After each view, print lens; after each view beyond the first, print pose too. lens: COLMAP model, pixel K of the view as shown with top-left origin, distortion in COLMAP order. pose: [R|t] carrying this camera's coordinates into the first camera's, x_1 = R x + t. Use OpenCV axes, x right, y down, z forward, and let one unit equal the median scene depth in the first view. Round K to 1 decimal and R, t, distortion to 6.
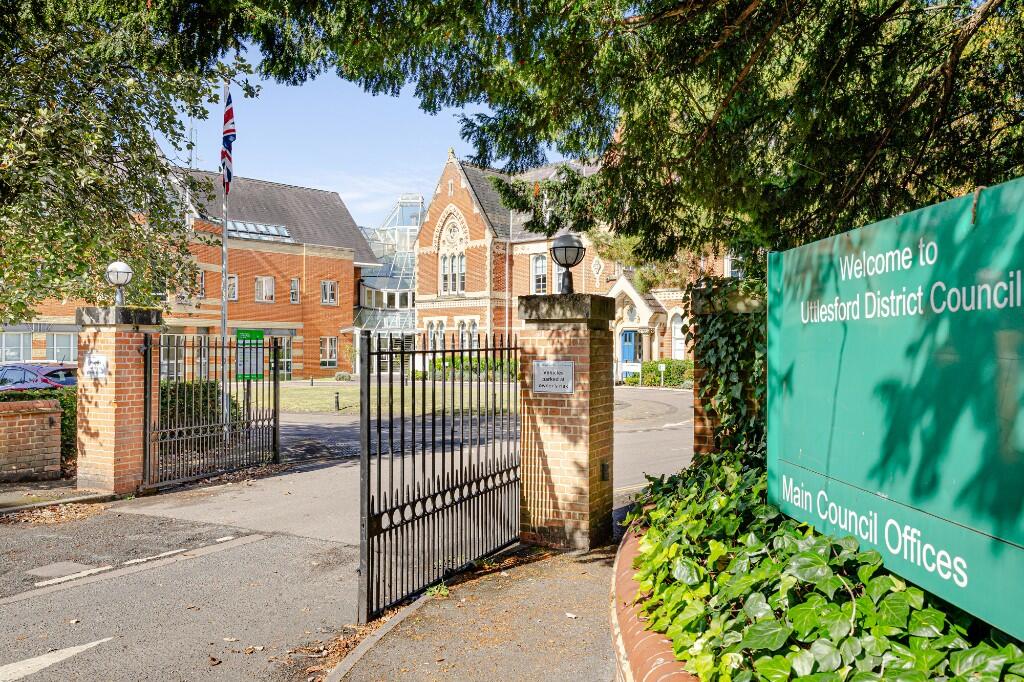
lens RADIAL K [[819.7, 0, 510.3], [0, 819.7, 340.5], [0, 0, 1]] dist [-0.009010, -0.000826]
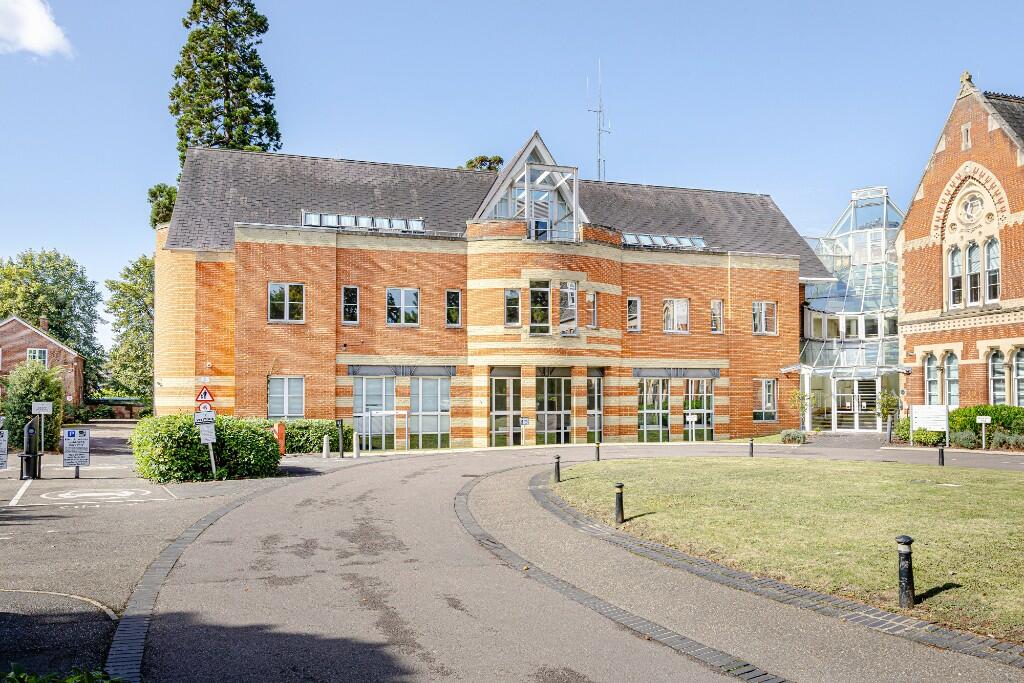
lens RADIAL K [[723.7, 0, 508.3], [0, 723.7, 385.6], [0, 0, 1]] dist [-0.001102, -0.000354]
pose [[0.862534, -0.013649, -0.505816, -0.096512], [0.008738, 0.999889, -0.012080, 0.007135], [0.505924, 0.006000, 0.862557, 0.344391]]
